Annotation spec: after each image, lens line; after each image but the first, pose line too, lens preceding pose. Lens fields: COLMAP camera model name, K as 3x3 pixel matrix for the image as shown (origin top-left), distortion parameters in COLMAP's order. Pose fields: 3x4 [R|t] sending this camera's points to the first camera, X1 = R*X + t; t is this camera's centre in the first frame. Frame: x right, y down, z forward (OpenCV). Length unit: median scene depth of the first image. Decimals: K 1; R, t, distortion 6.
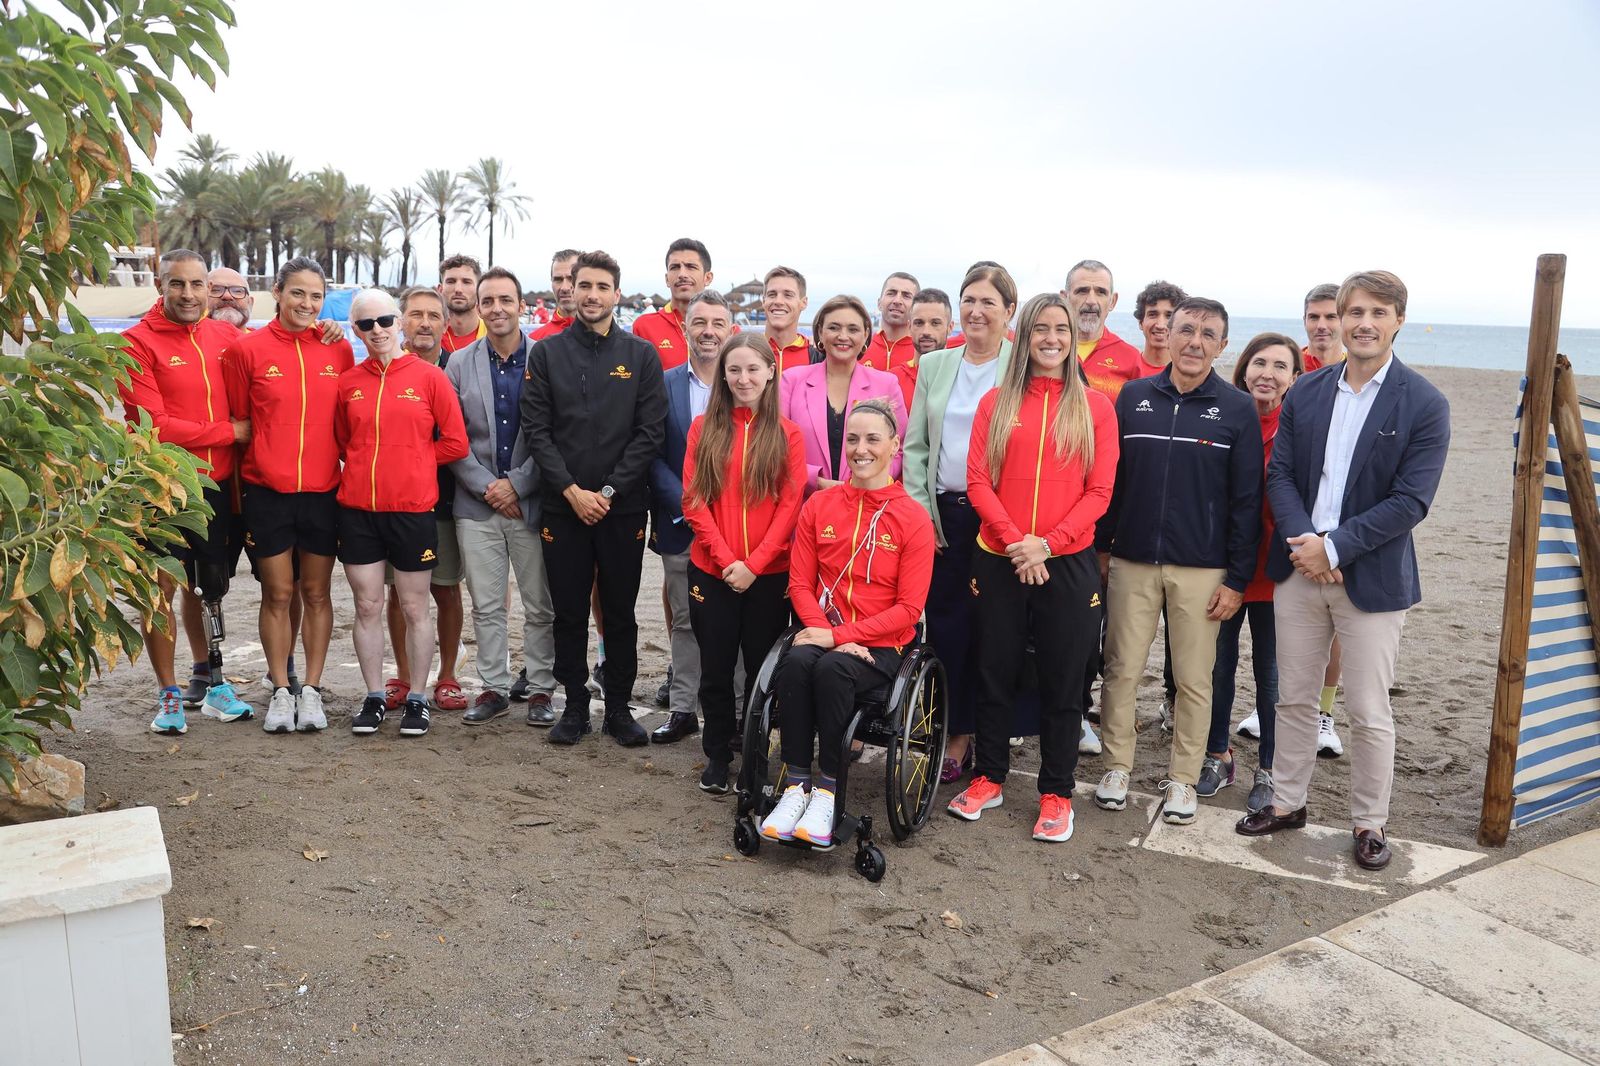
lens RADIAL K [[1286.5, 0, 799.6], [0, 1286.5, 587.9], [0, 0, 1]] dist [-0.003862, 0.004048]
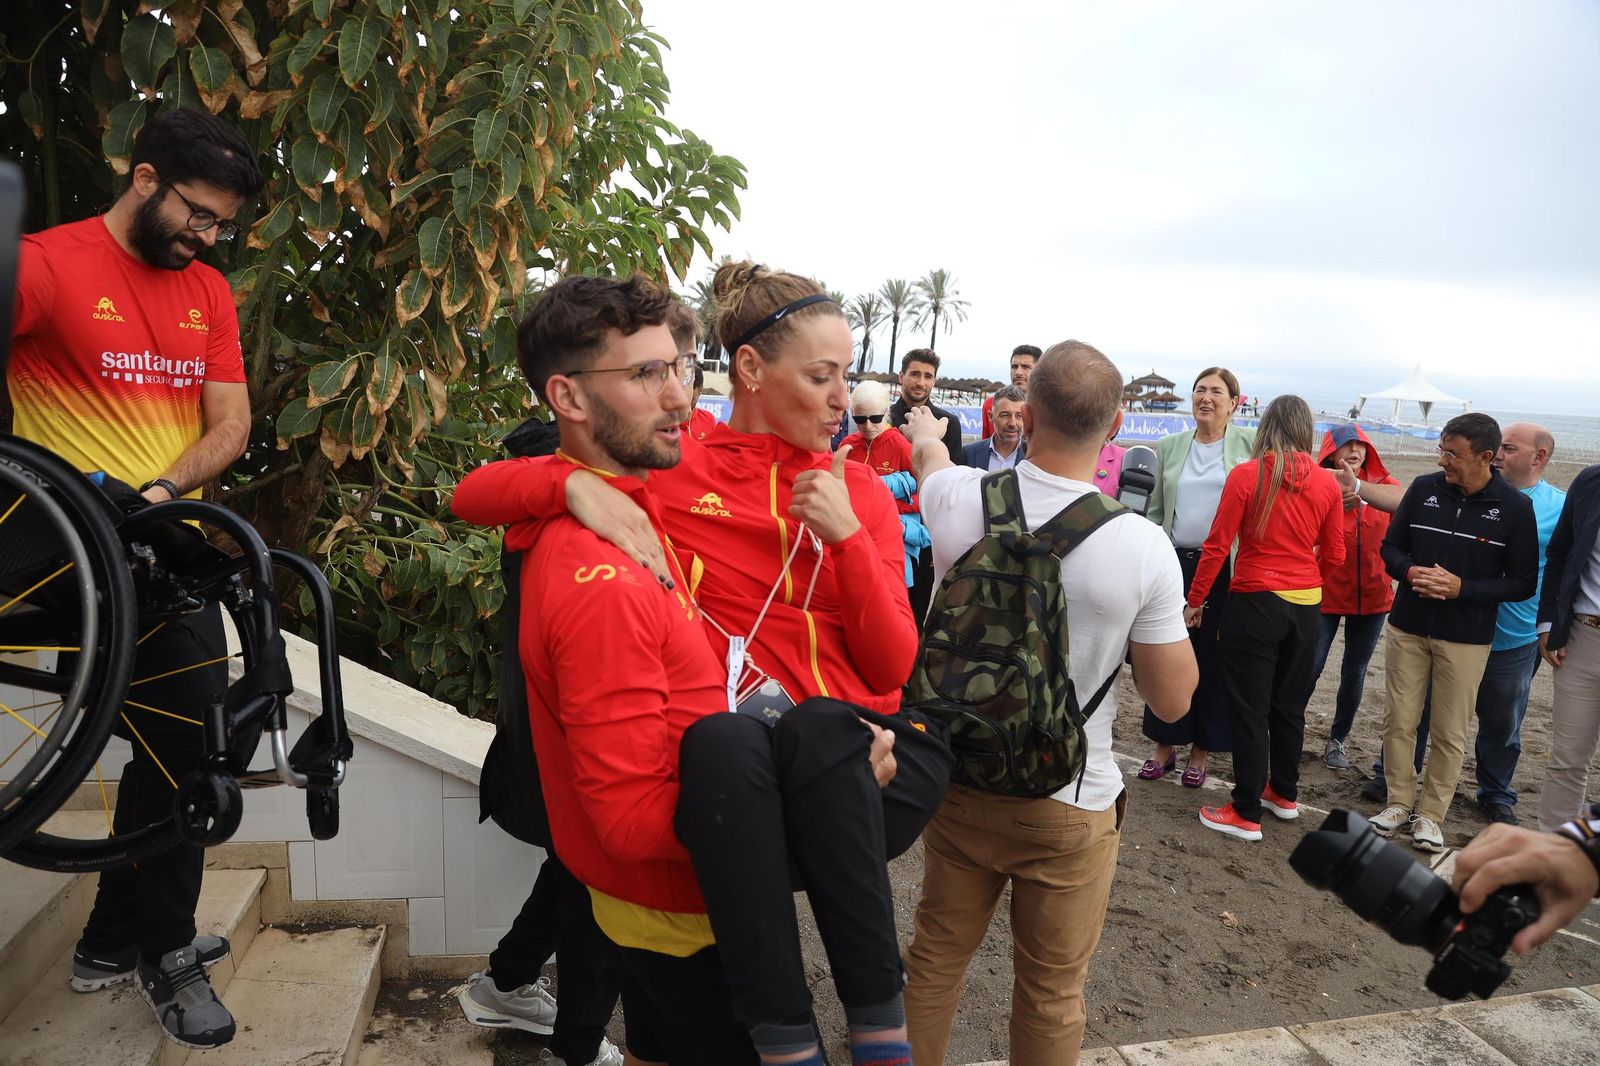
lens RADIAL K [[1286.5, 0, 799.6], [0, 1286.5, 587.9], [0, 0, 1]] dist [-0.003862, 0.004048]
pose [[0.931027, 0.083227, -0.355335, 0.152439], [-0.106276, 0.993281, -0.045810, 0.057320], [0.349135, 0.080414, 0.933616, -0.261185]]
